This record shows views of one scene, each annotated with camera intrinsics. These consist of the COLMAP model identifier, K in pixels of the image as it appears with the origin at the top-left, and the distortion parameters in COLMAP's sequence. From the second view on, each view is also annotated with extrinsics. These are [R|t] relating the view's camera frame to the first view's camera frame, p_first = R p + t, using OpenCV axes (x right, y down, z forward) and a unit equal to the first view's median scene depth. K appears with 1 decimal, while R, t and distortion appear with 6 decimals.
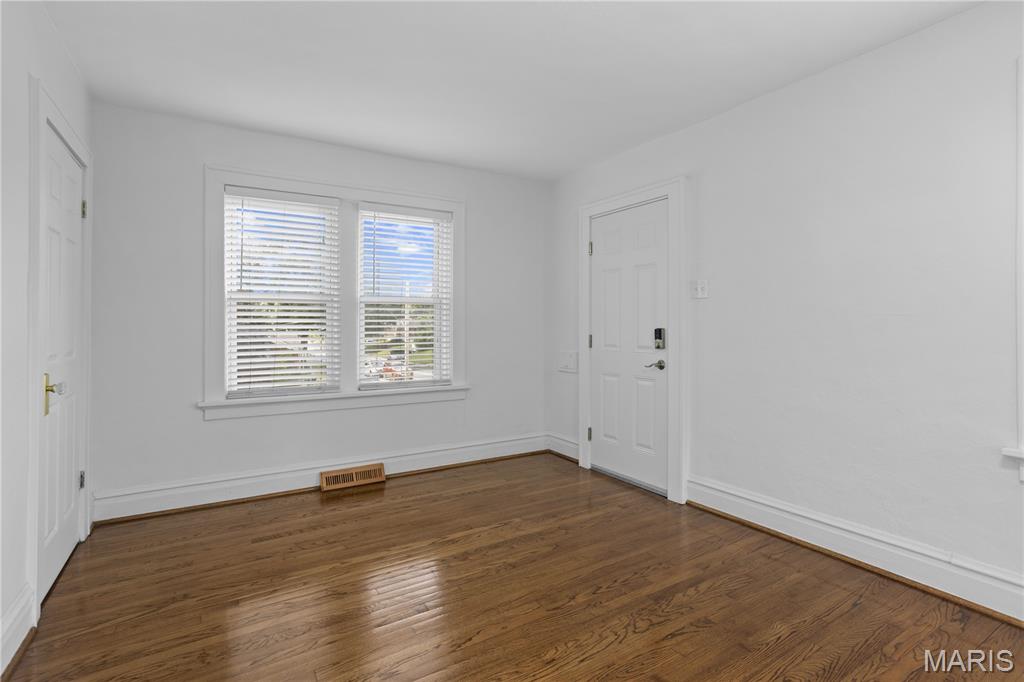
lens RADIAL K [[492.7, 0, 492.0], [0, 492.7, 325.9], [0, 0, 1]] dist [-0.026009, 0.013234]
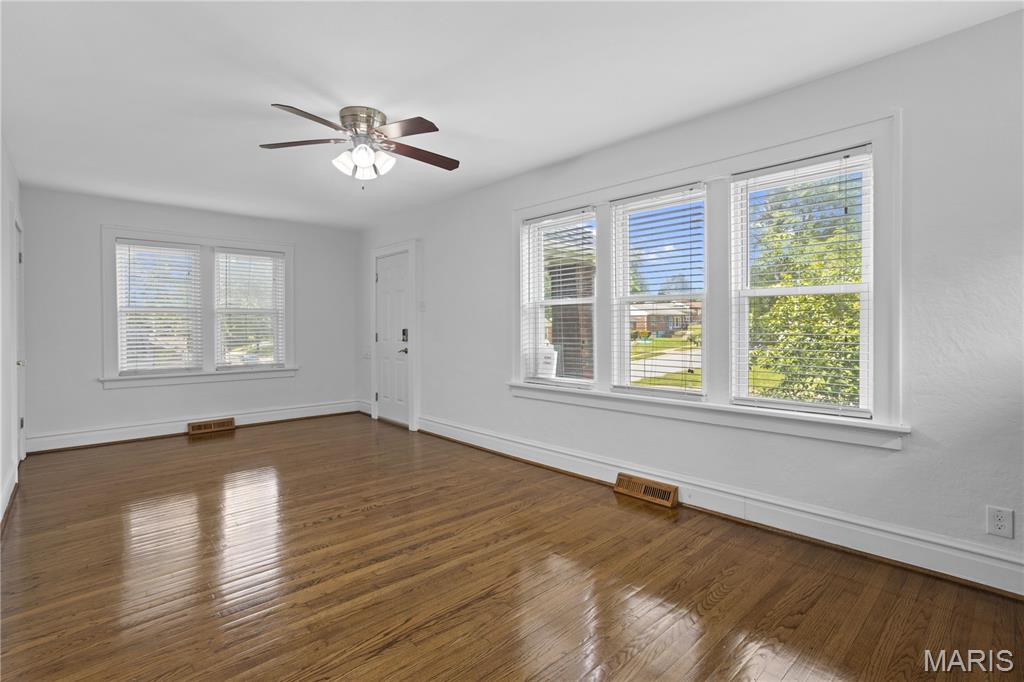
lens RADIAL K [[492.7, 0, 501.8], [0, 492.7, 336.2], [0, 0, 1]] dist [-0.026009, 0.013234]
pose [[0.984073, -0.006294, 0.177656, 0.367127], [0.002864, 0.999805, 0.019552, -0.002324], [-0.177744, -0.018732, 0.983898, -0.714847]]
